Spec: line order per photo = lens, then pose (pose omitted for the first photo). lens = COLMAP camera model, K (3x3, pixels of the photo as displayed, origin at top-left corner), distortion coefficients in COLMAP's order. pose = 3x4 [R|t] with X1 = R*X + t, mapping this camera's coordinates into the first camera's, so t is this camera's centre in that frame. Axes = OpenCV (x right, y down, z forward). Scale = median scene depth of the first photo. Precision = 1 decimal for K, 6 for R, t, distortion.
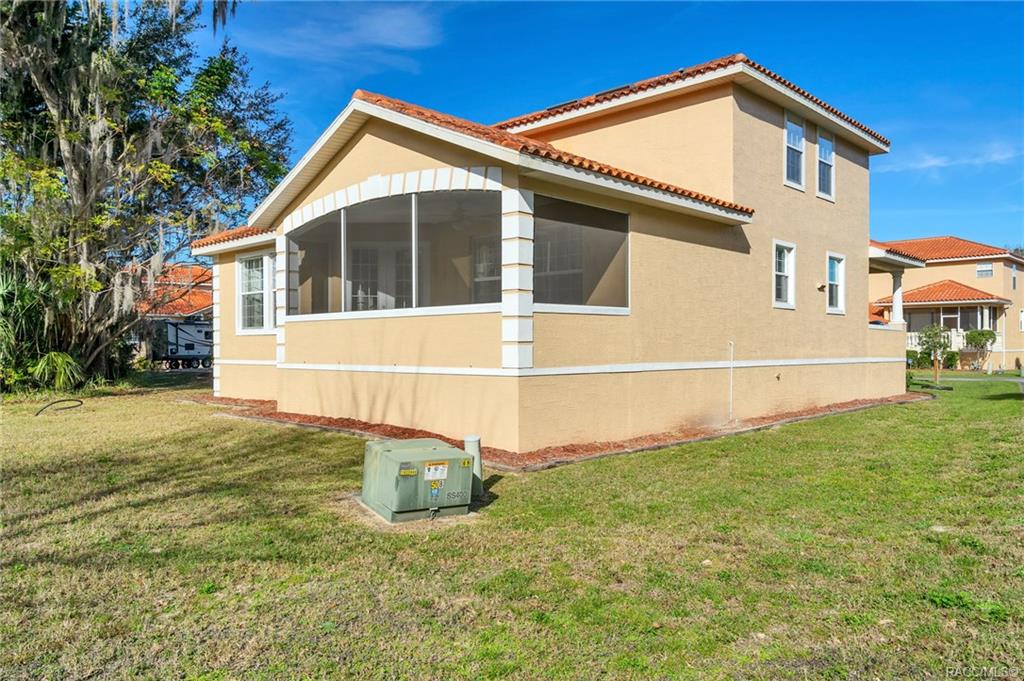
lens RADIAL K [[746.6, 0, 512.0], [0, 746.6, 340.5], [0, 0, 1]] dist [0.005282, 0.001838]
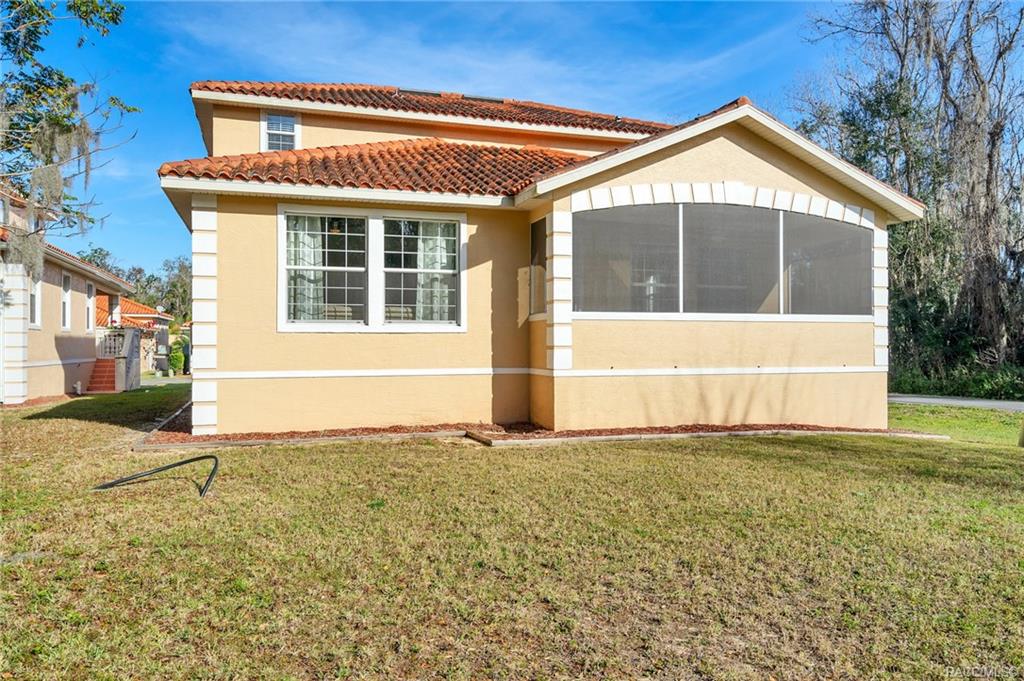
lens RADIAL K [[746.6, 0, 512.0], [0, 746.6, 340.5], [0, 0, 1]] dist [0.005282, 0.001838]
pose [[0.469497, 0.010372, 0.882873, -1.238612], [-0.003299, 0.999945, -0.009993, 0.007695], [-0.882928, 0.001779, 0.469506, 0.797836]]
